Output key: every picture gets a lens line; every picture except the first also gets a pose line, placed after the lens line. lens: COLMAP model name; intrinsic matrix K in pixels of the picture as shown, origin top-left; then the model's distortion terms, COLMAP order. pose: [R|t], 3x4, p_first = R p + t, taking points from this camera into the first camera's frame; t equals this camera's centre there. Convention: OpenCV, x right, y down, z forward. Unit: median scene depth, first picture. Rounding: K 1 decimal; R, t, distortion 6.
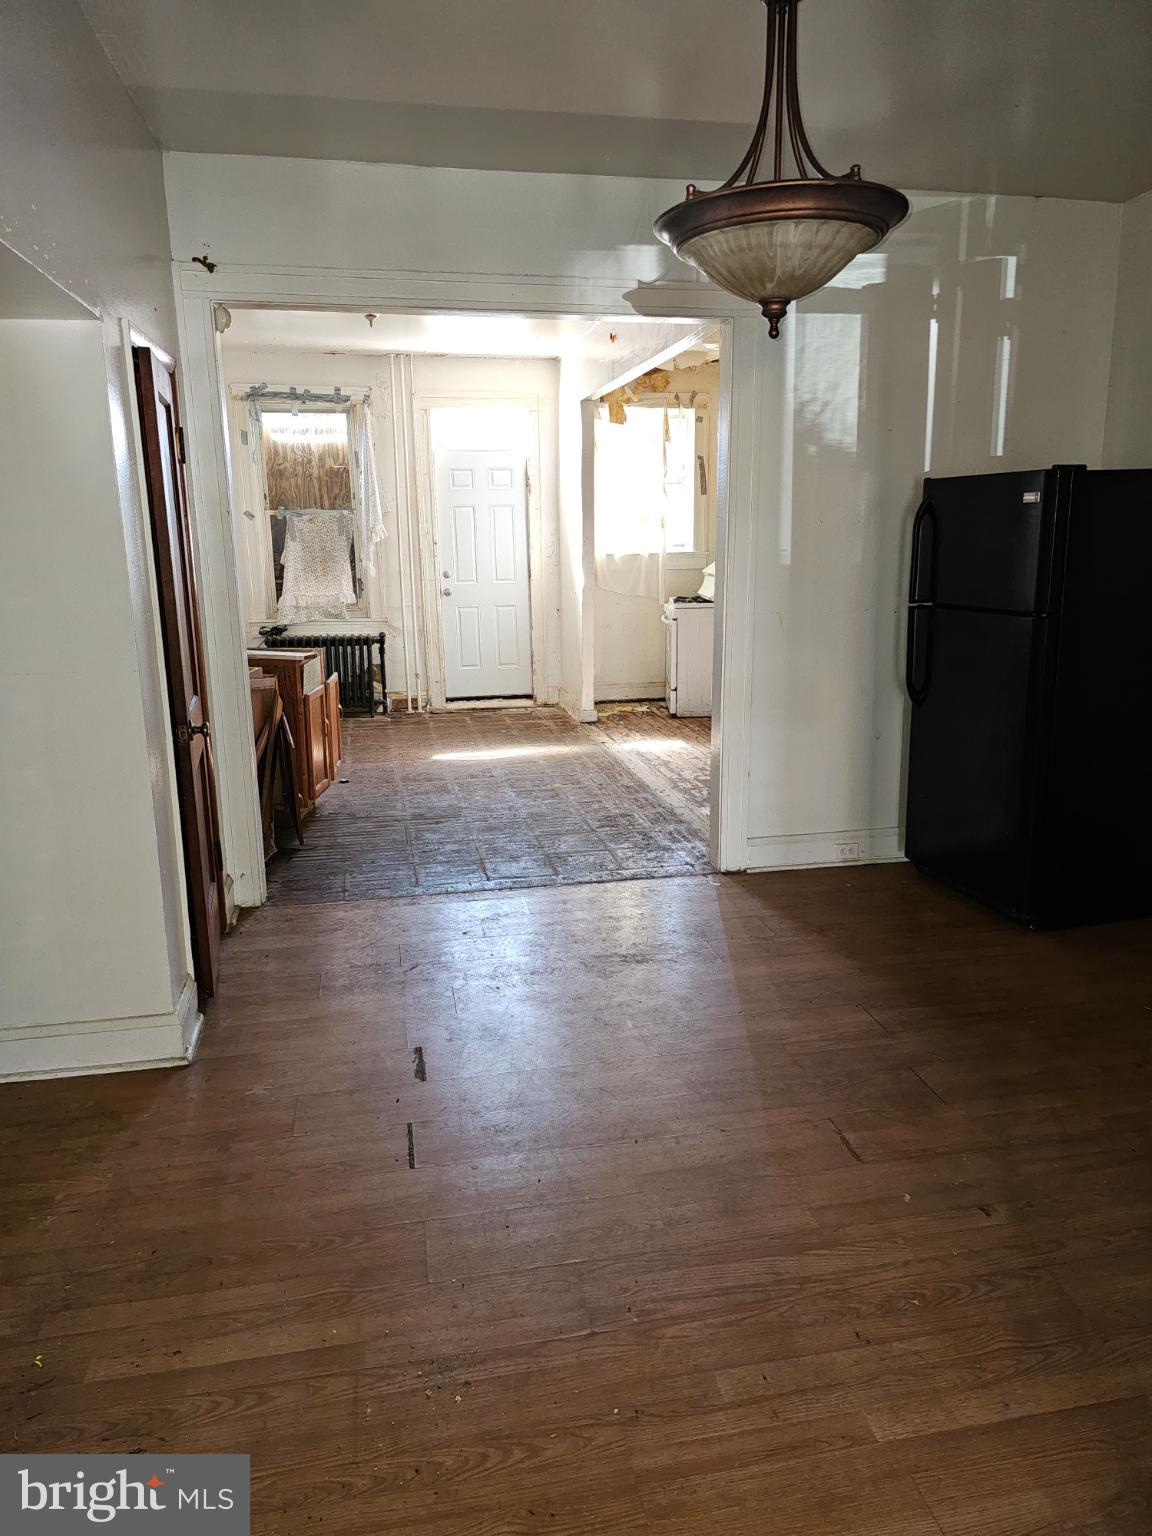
lens RADIAL K [[1019.7, 0, 581.7], [0, 1019.7, 746.6], [0, 0, 1]] dist [0.070430, -0.068218]
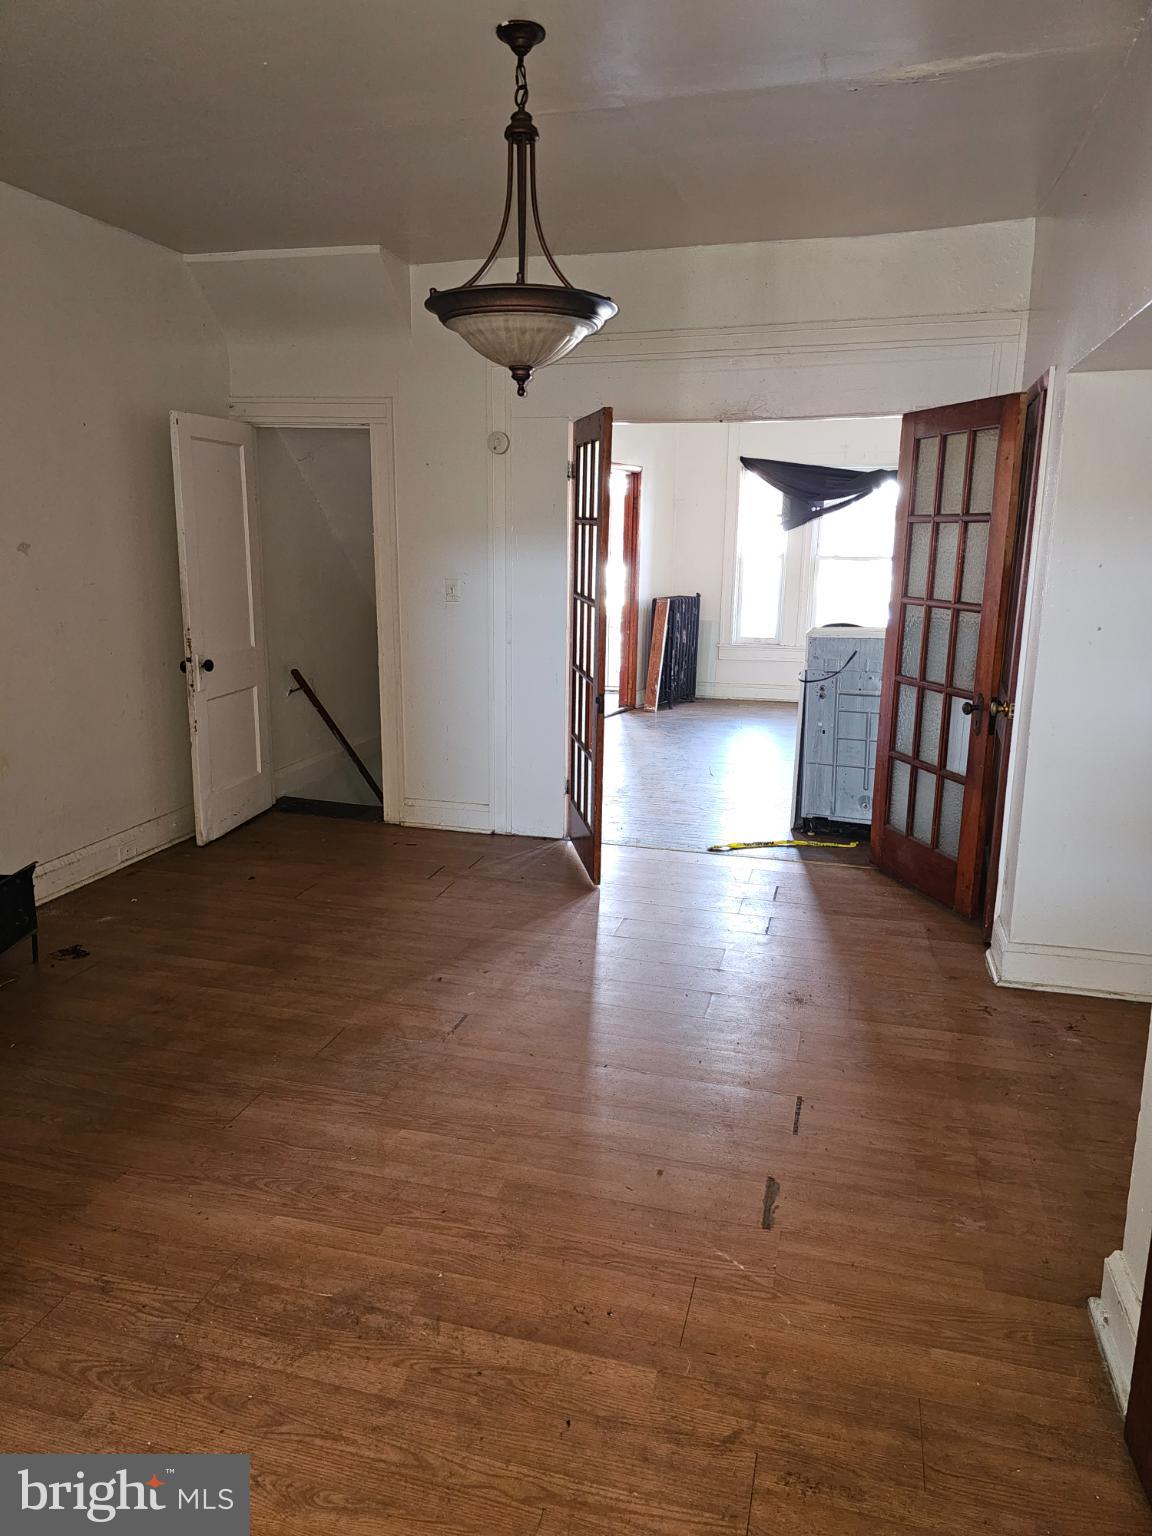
lens RADIAL K [[1043.9, 0, 575.3], [0, 1043.9, 730.8], [0, 0, 1]] dist [0.041516, -0.026997]
pose [[-0.893992, -0.078818, 0.441097, -0.126729], [0.098535, 0.925731, 0.365121, -0.124771], [-0.437116, 0.369878, -0.819829, 0.572322]]
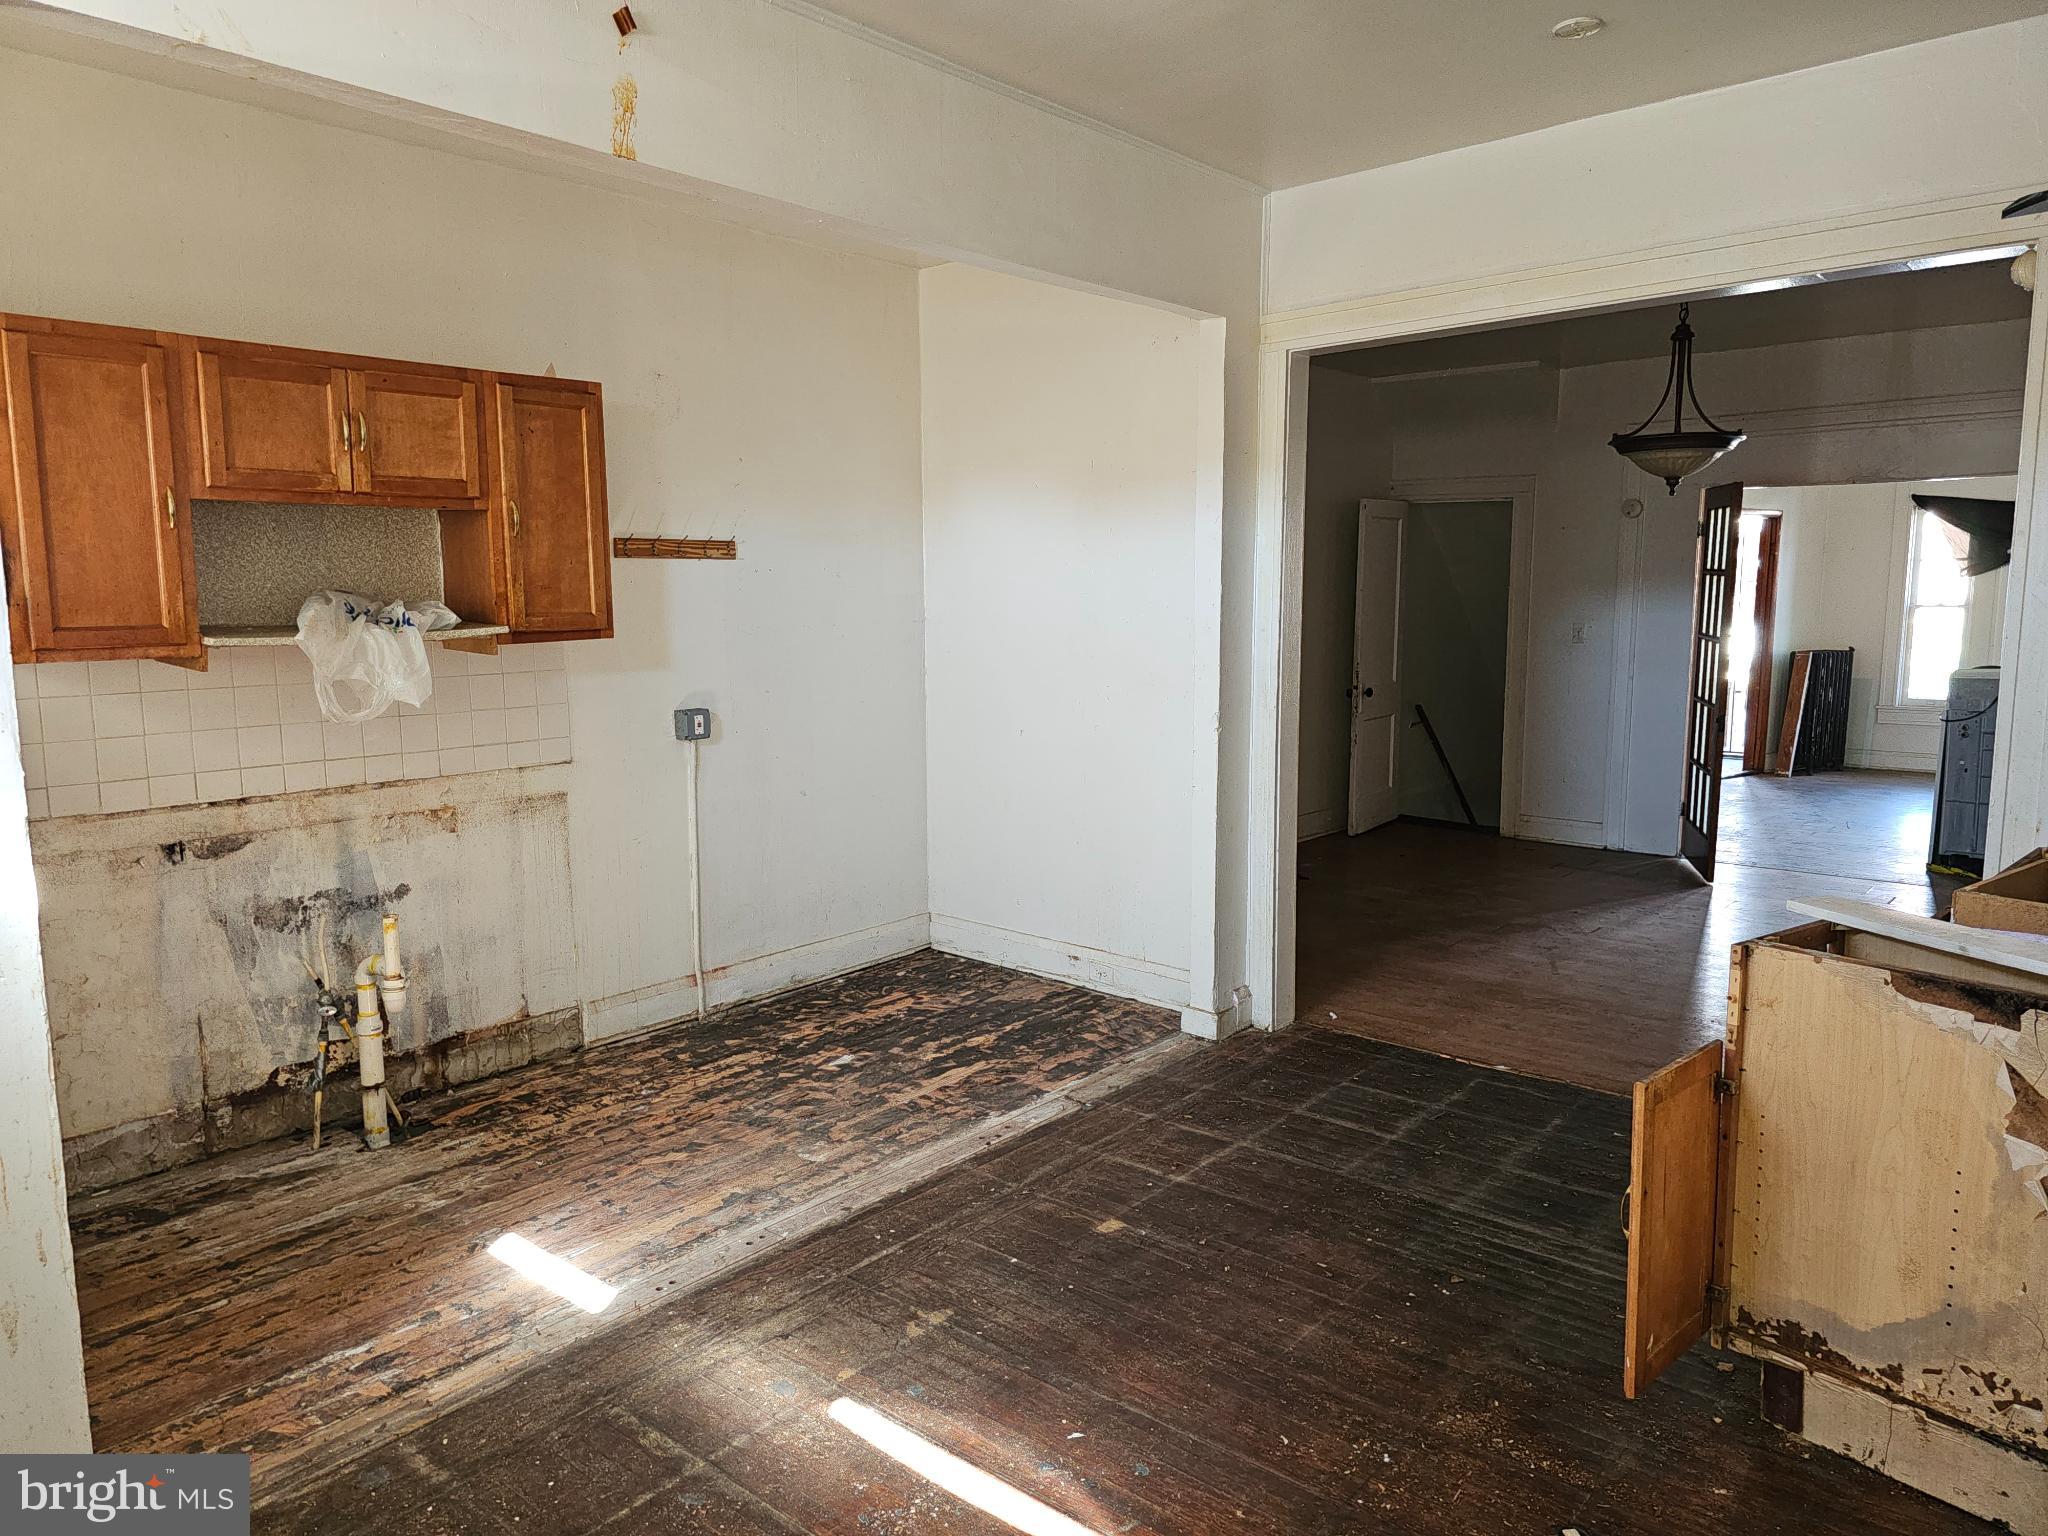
lens RADIAL K [[1378.7, 0, 1004.3], [0, 1378.7, 765.7], [0, 0, 1]] dist [0.067447, -0.061549]
pose [[-0.607732, -0.085447, 0.789532, -0.313013], [0.183356, 0.952235, 0.244191, -0.206082], [-0.772685, 0.293168, -0.563036, 0.952188]]
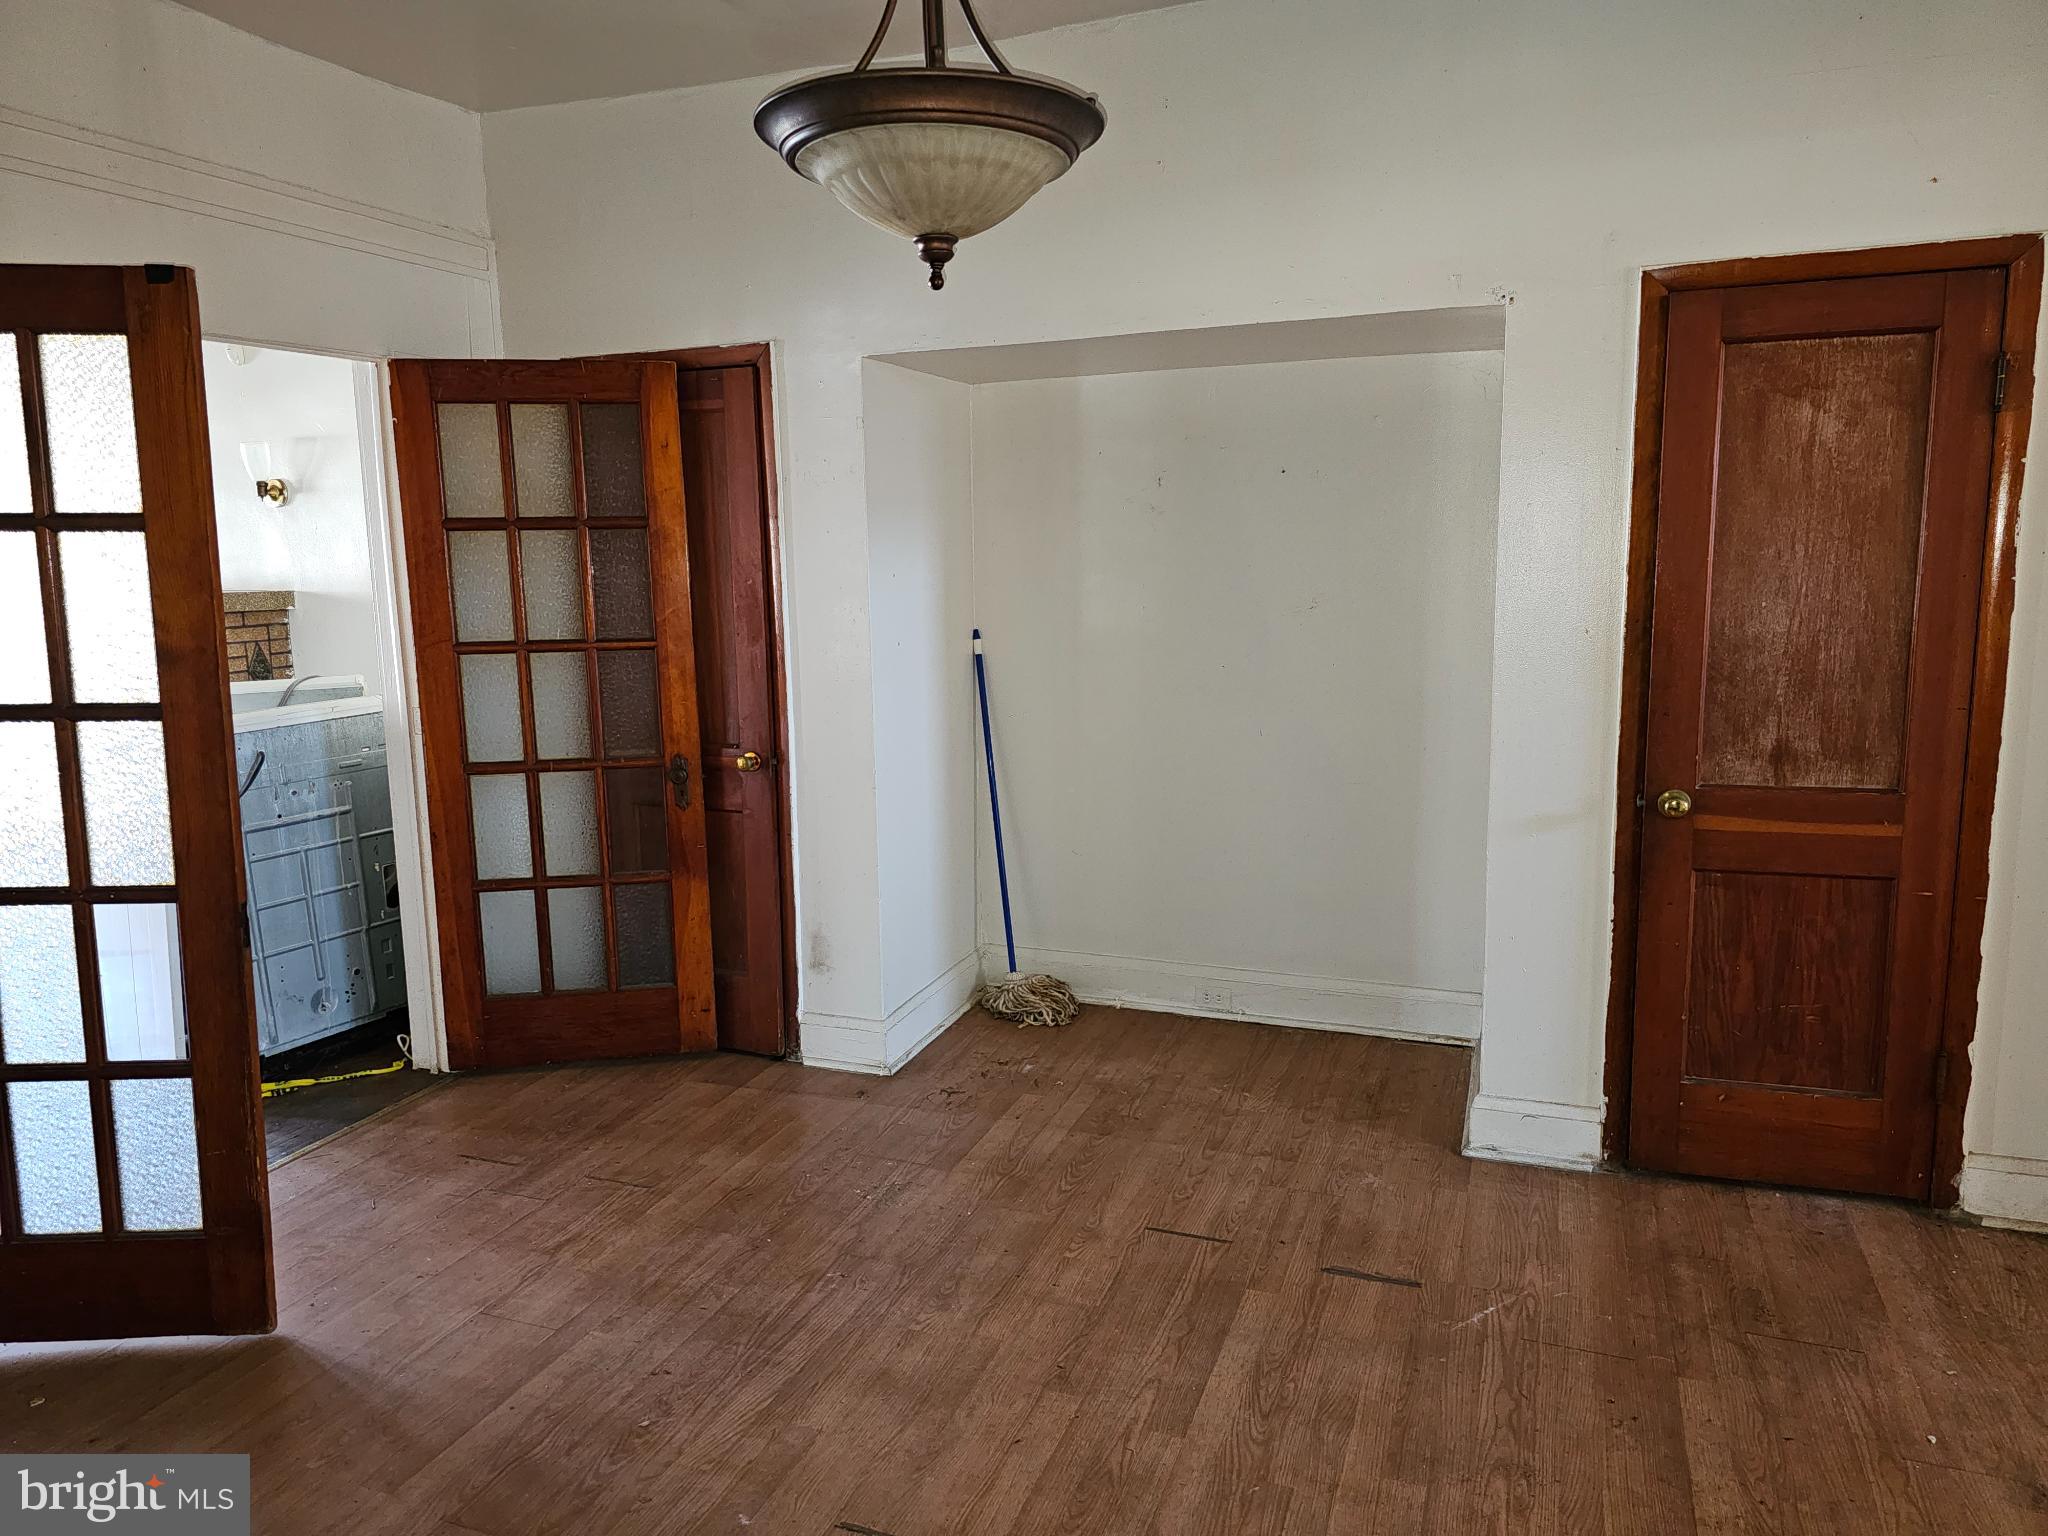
lens RADIAL K [[1378.7, 0, 1004.3], [0, 1378.7, 765.7], [0, 0, 1]] dist [0.067447, -0.061549]
pose [[-0.537368, 0.160124, -0.828007, 0.259800], [-0.154935, 0.946355, 0.283562, -0.094923], [0.828994, 0.280665, -0.483732, 0.412813]]
